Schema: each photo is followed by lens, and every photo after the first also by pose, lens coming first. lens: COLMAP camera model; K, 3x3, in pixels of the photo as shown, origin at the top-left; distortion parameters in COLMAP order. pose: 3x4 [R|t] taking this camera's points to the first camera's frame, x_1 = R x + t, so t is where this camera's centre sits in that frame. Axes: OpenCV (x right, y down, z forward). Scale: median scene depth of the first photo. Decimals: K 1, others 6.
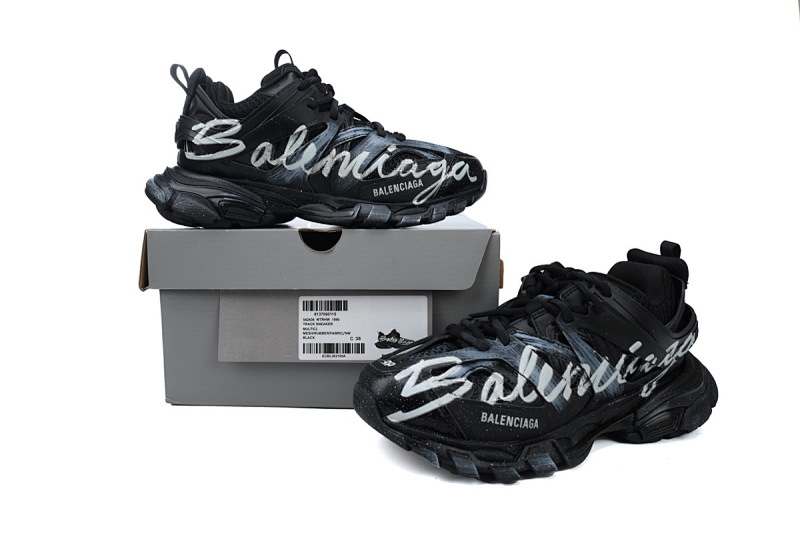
lens RADIAL K [[607.8, 0, 400.0], [0, 607.8, 266.5], [0, 0, 1]] dist [-0.001405, -0.001103]
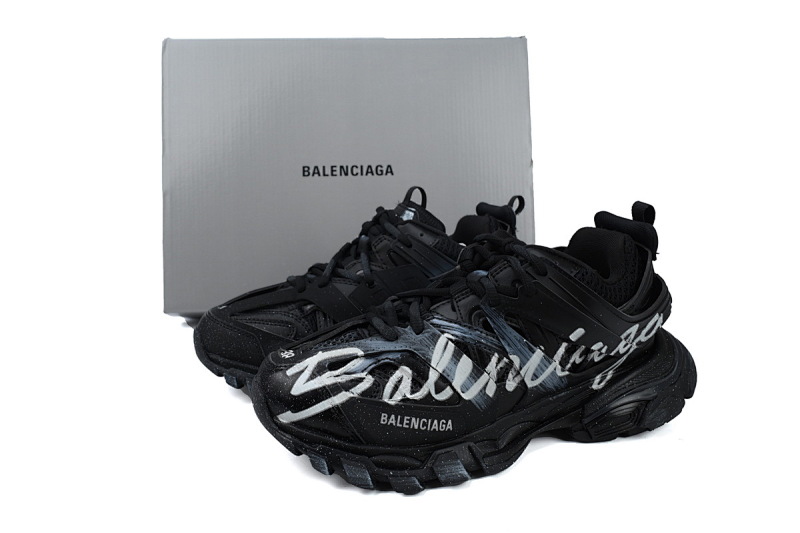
lens RADIAL K [[607.8, 0, 400.0], [0, 607.8, 266.5], [0, 0, 1]] dist [-0.001405, -0.001103]
pose [[0.993462, -0.014111, -0.113290, 0.246633], [0.024212, 0.995801, 0.088288, -0.042385], [0.111568, -0.090454, 0.989632, 0.152143]]
